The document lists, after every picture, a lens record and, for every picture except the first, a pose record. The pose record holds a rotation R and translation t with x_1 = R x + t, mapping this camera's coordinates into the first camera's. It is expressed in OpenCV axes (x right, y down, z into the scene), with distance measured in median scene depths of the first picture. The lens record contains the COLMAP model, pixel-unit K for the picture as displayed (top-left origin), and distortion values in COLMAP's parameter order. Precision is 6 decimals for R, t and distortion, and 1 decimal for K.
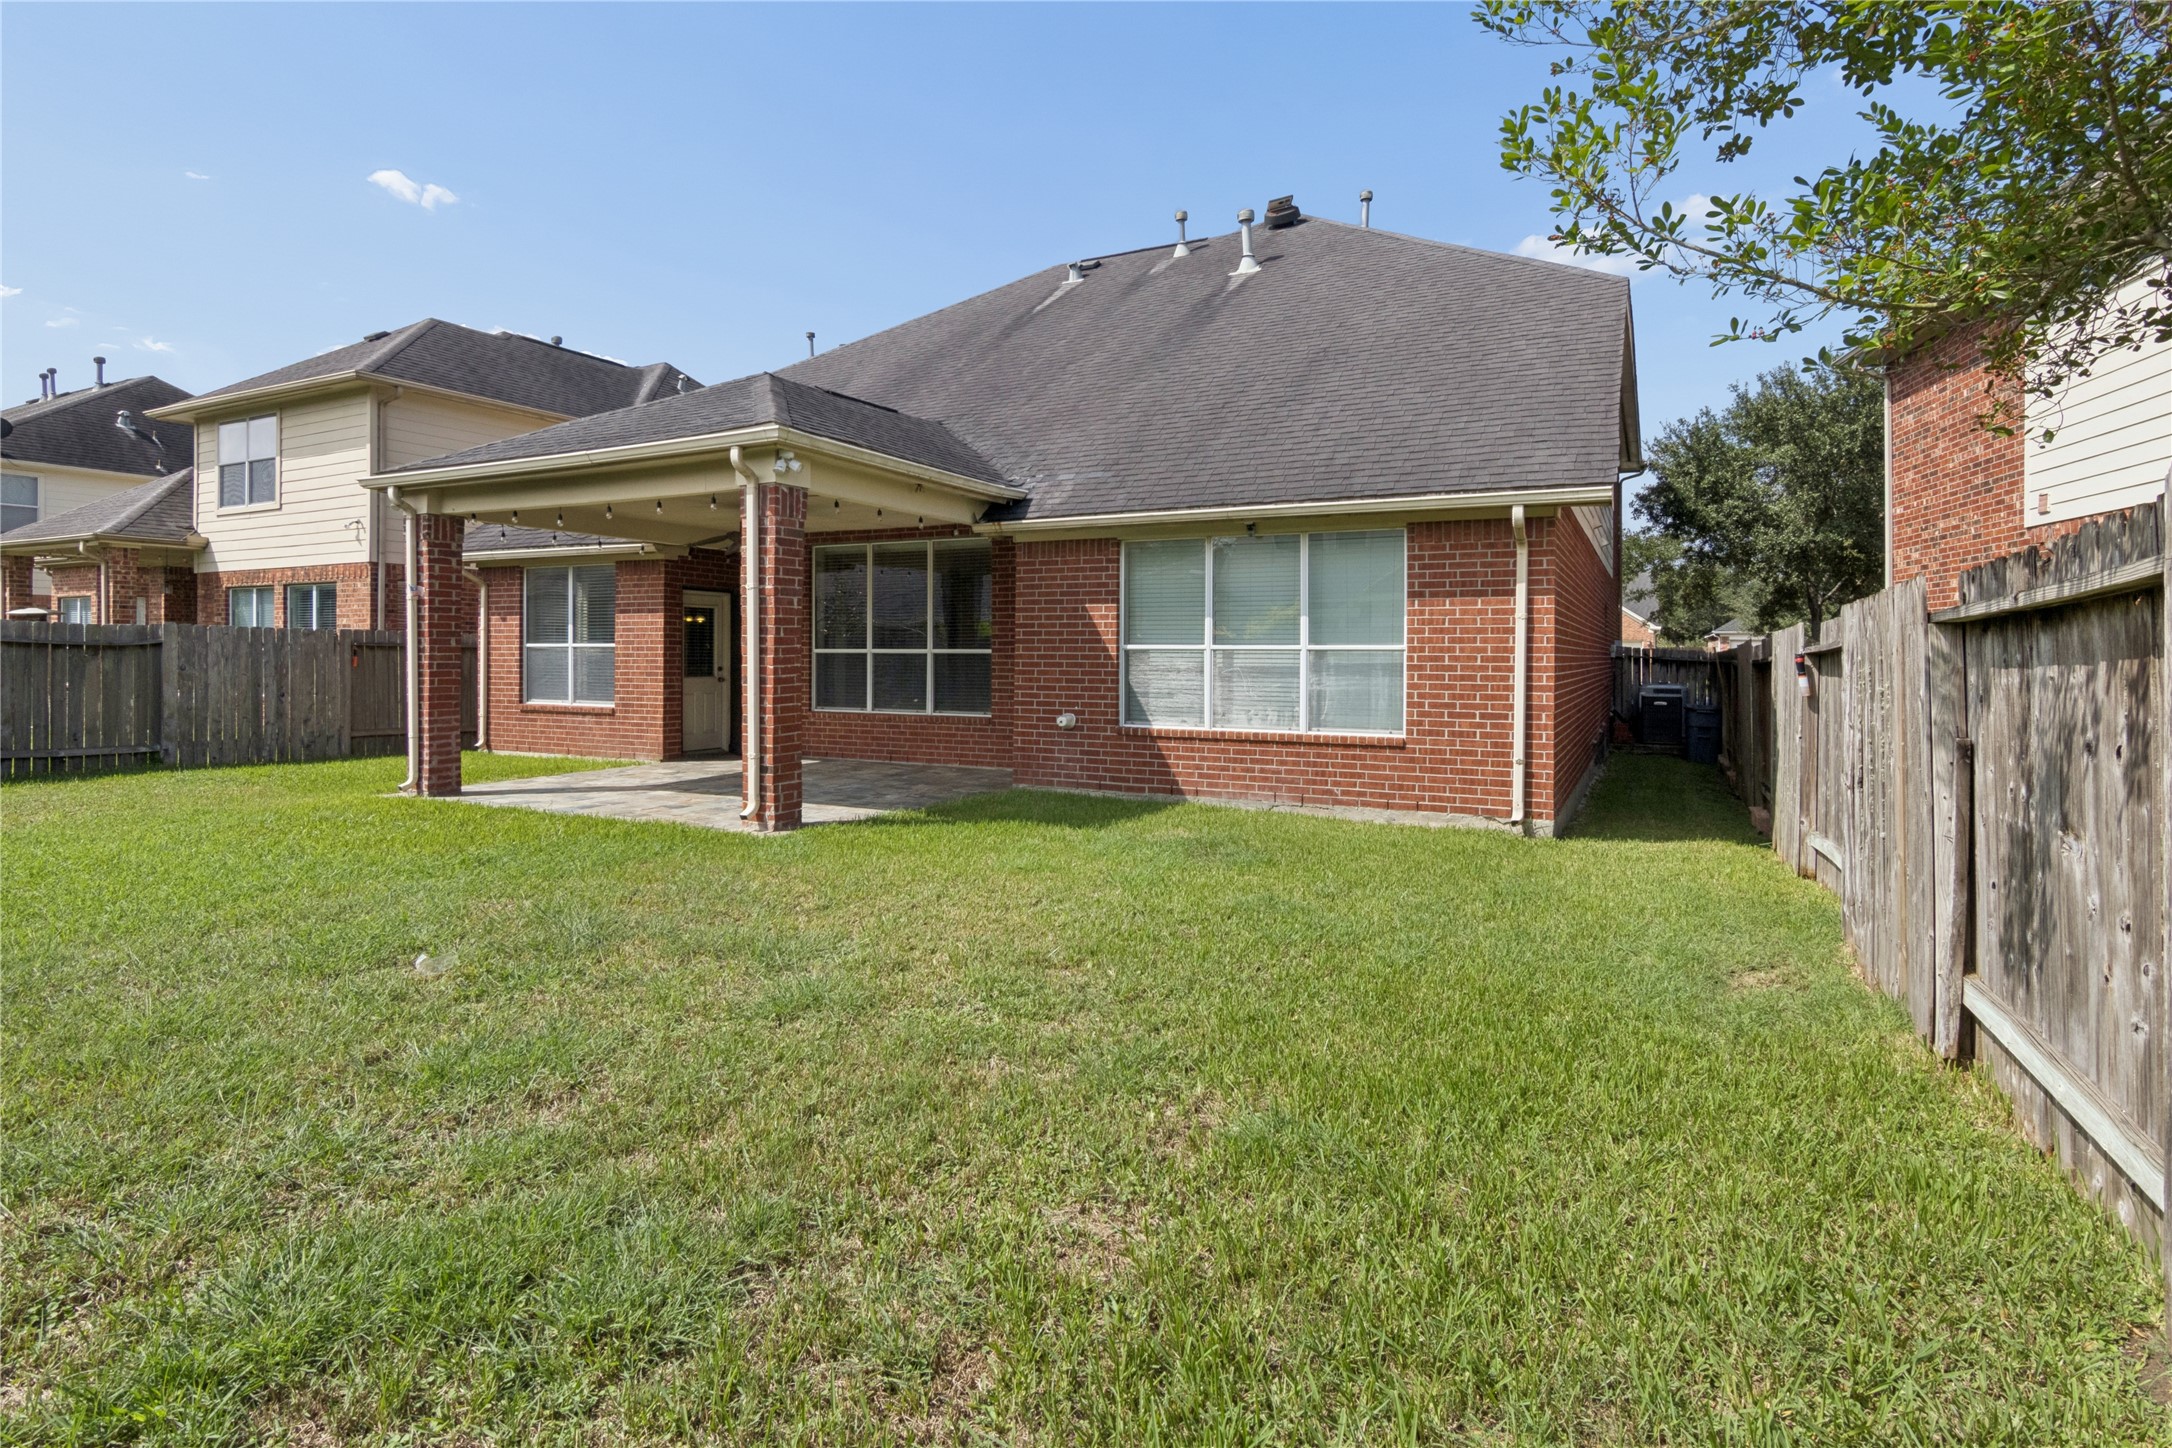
lens RADIAL K [[1116.0, 0, 1051.3], [0, 1116.0, 643.6], [0, 0, 1]] dist [0.000655, -0.000057]
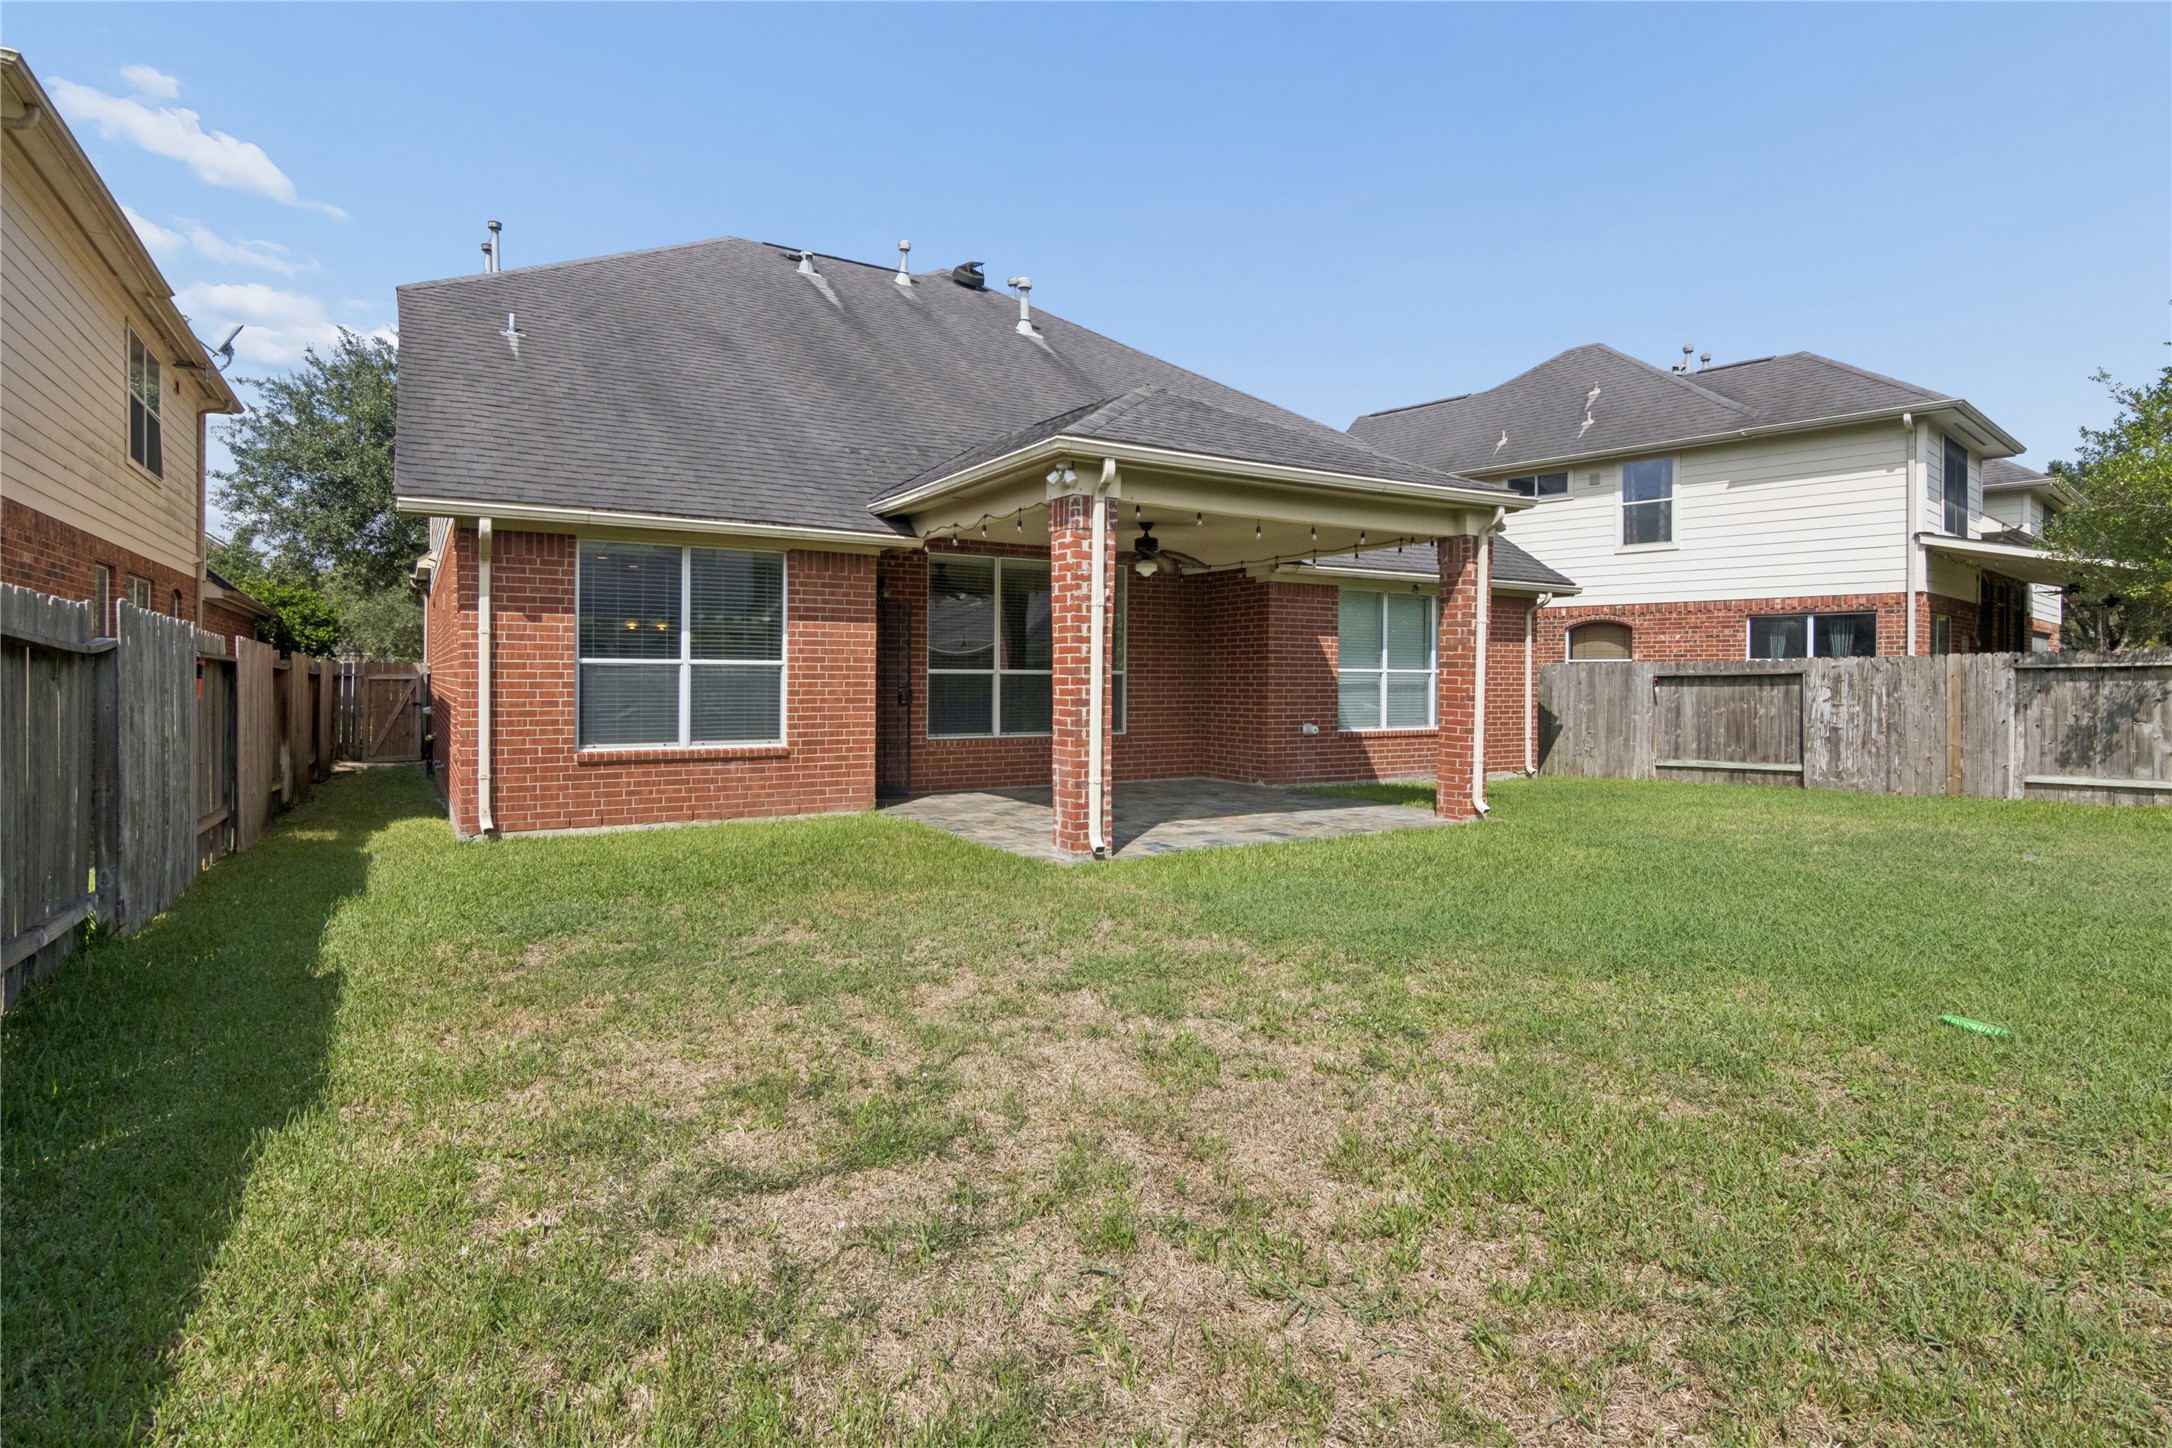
lens RADIAL K [[1116.0, 0, 1039.7], [0, 1116.0, 681.4], [0, 0, 1]] dist [0.000655, -0.000057]
pose [[0.516479, -0.005617, 0.856282, -0.937456], [-0.011152, 0.999850, 0.013285, 0.001950], [-0.856227, -0.016411, 0.516338, 0.478549]]
